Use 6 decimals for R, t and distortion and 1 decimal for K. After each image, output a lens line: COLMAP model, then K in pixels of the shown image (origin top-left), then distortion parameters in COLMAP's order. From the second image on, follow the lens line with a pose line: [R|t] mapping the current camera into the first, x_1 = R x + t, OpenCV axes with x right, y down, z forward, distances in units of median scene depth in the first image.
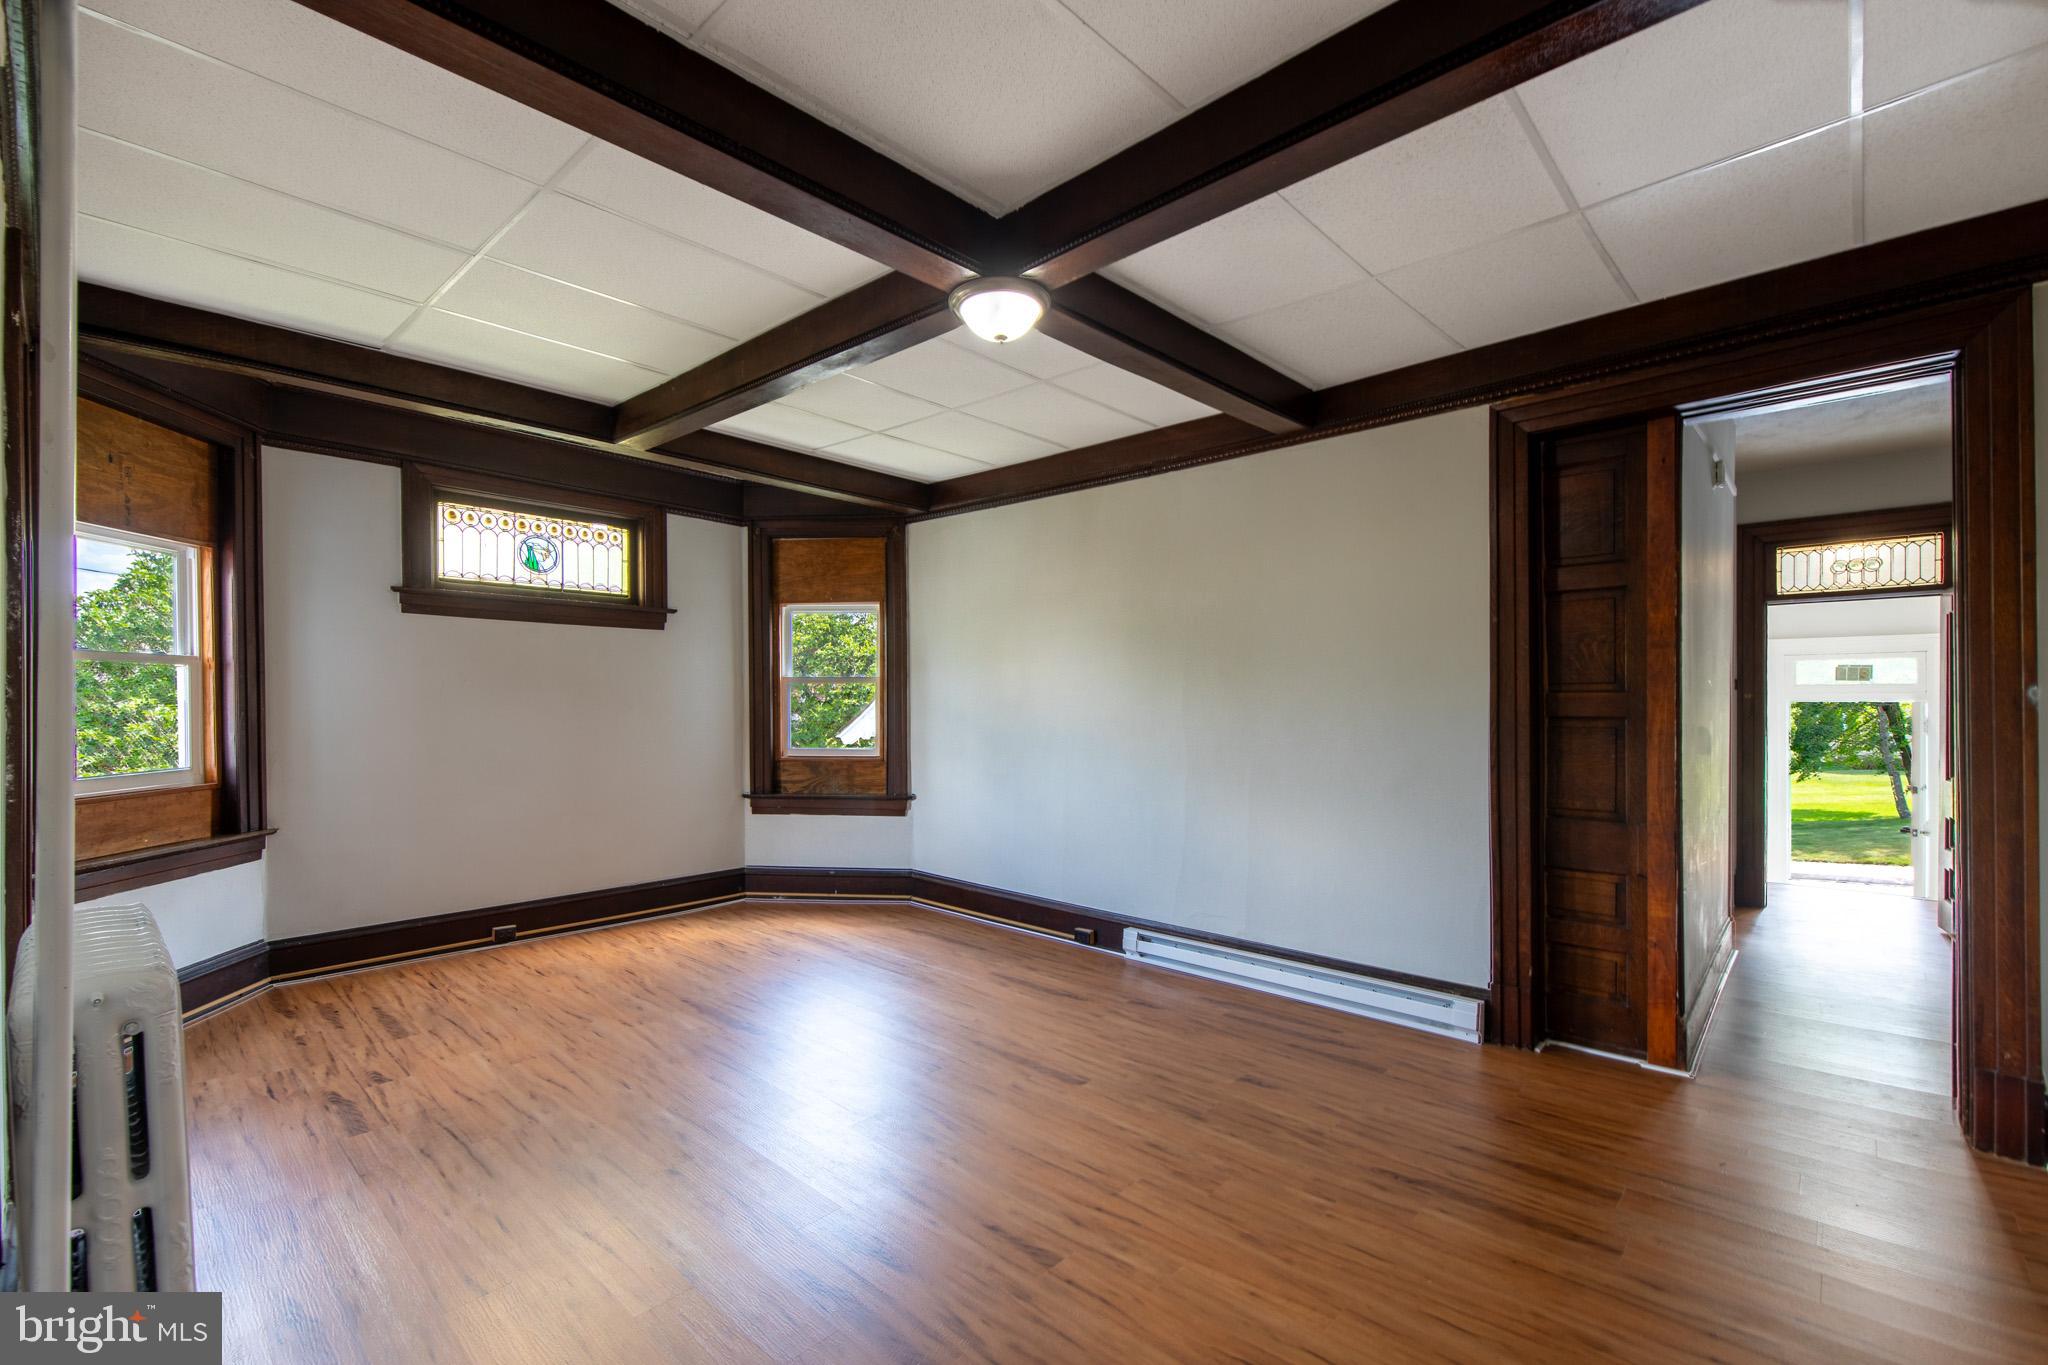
lens RADIAL K [[869.9, 0, 1004.7], [0, 869.9, 692.4], [0, 0, 1]] dist [0.000069, -0.000231]
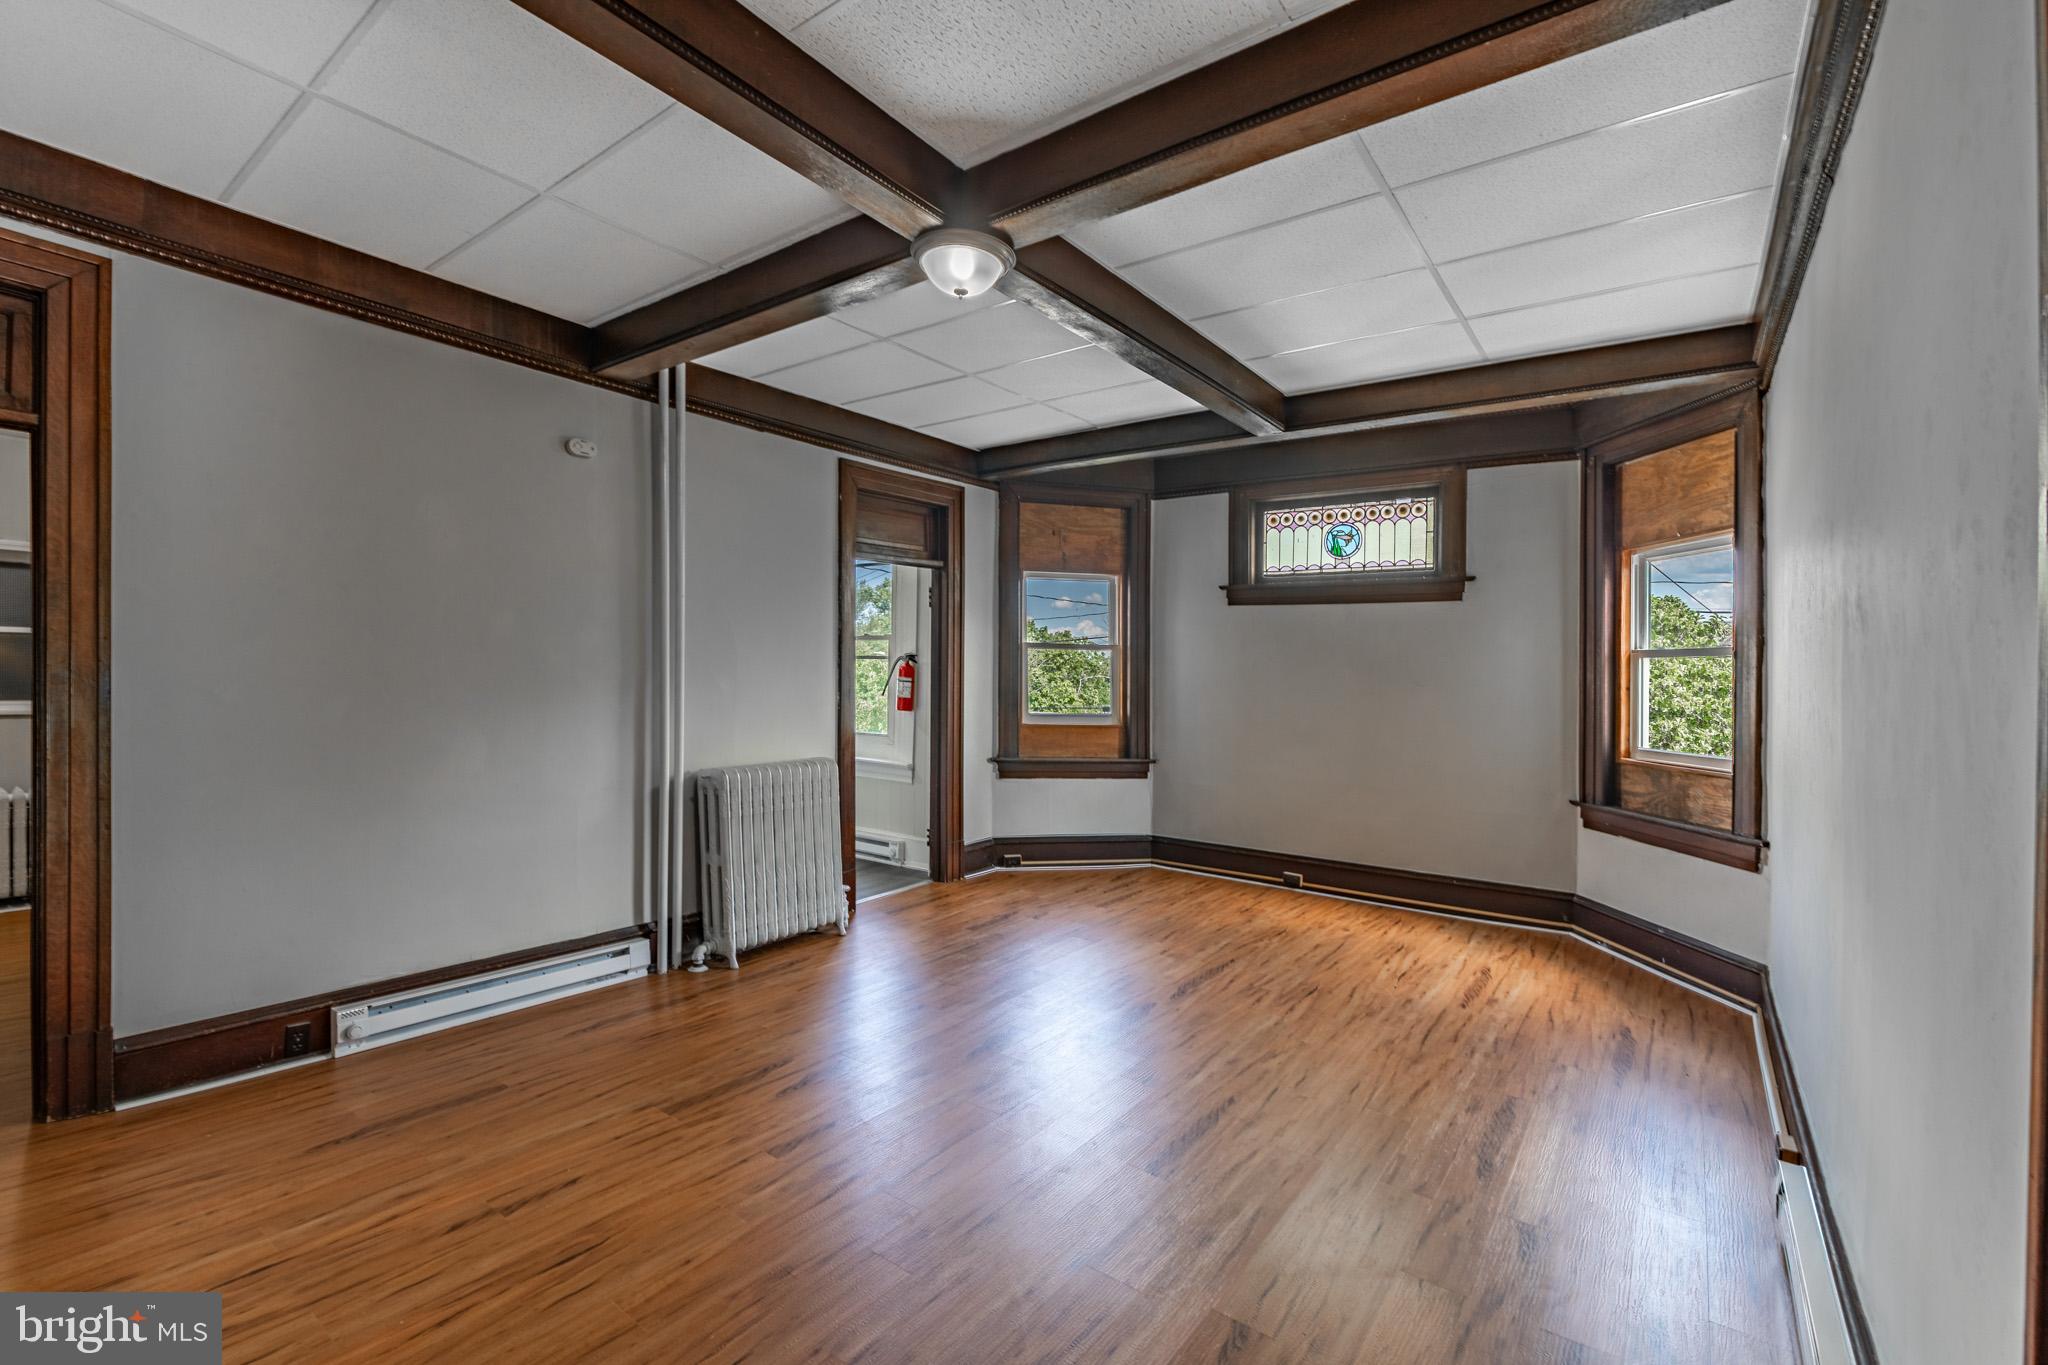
lens RADIAL K [[885.9, 0, 1024.0], [0, 885.9, 682.5], [0, 0, 1]] dist [0.001758, 0.000060]
pose [[0.128423, 0.011295, -0.991655, 0.526166], [-0.014806, 0.999846, 0.009471, 0.012552], [0.991609, 0.013466, 0.128571, 0.496488]]
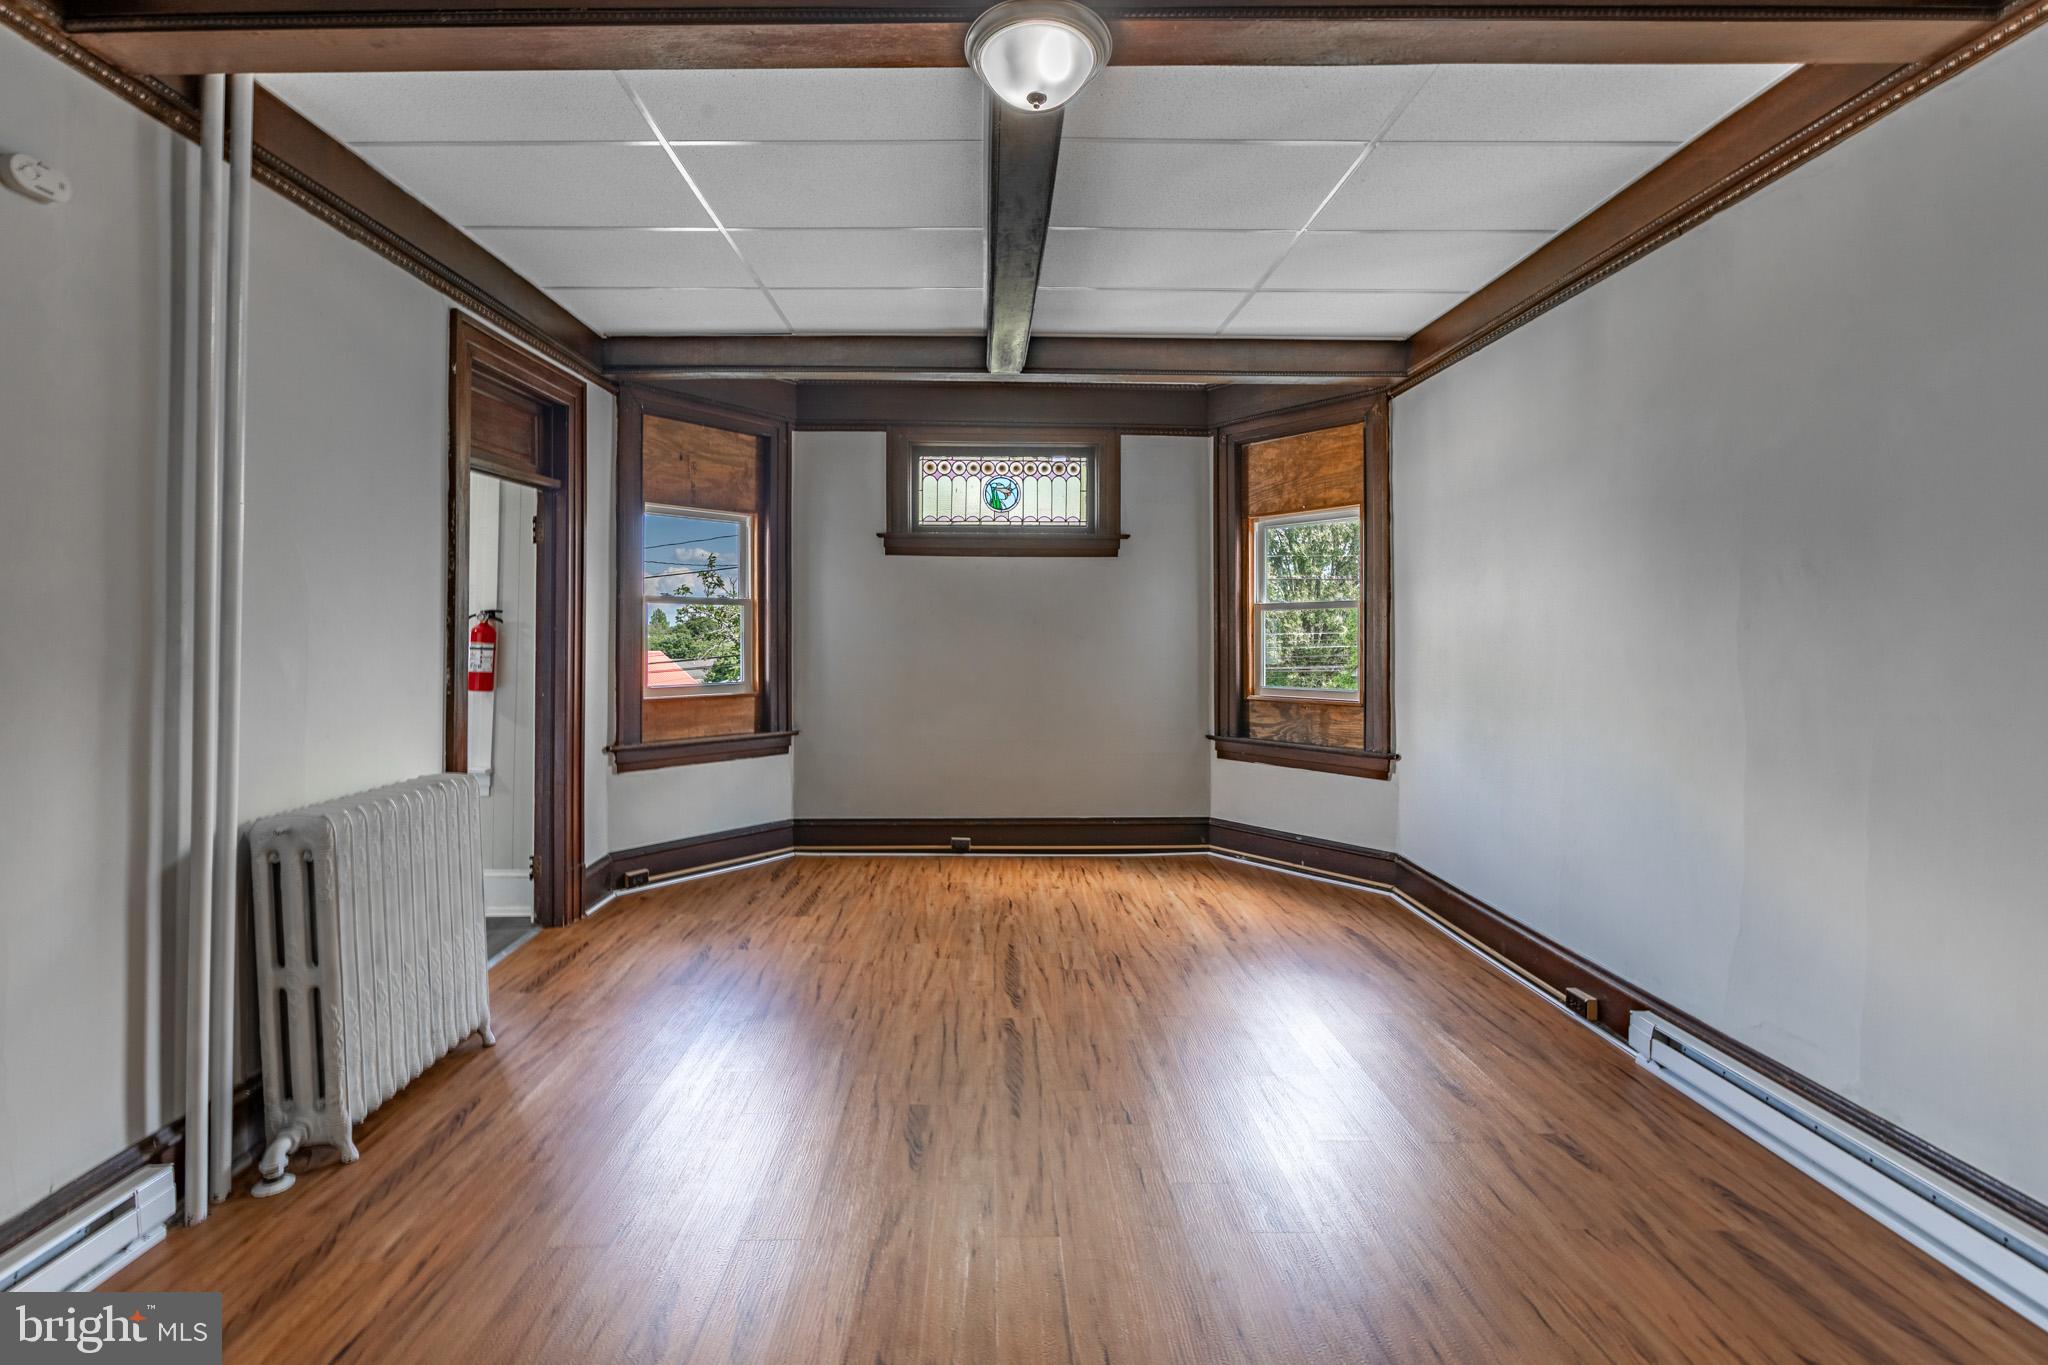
lens RADIAL K [[893.2, 0, 1009.3], [0, 893.2, 619.8], [0, 0, 1]] dist [-0.000715, -0.001191]
pose [[0.696050, -0.015476, -0.717827, 0.265350], [0.006159, 0.999860, -0.015585, 0.013718], [0.717967, 0.006426, 0.696047, 0.260348]]
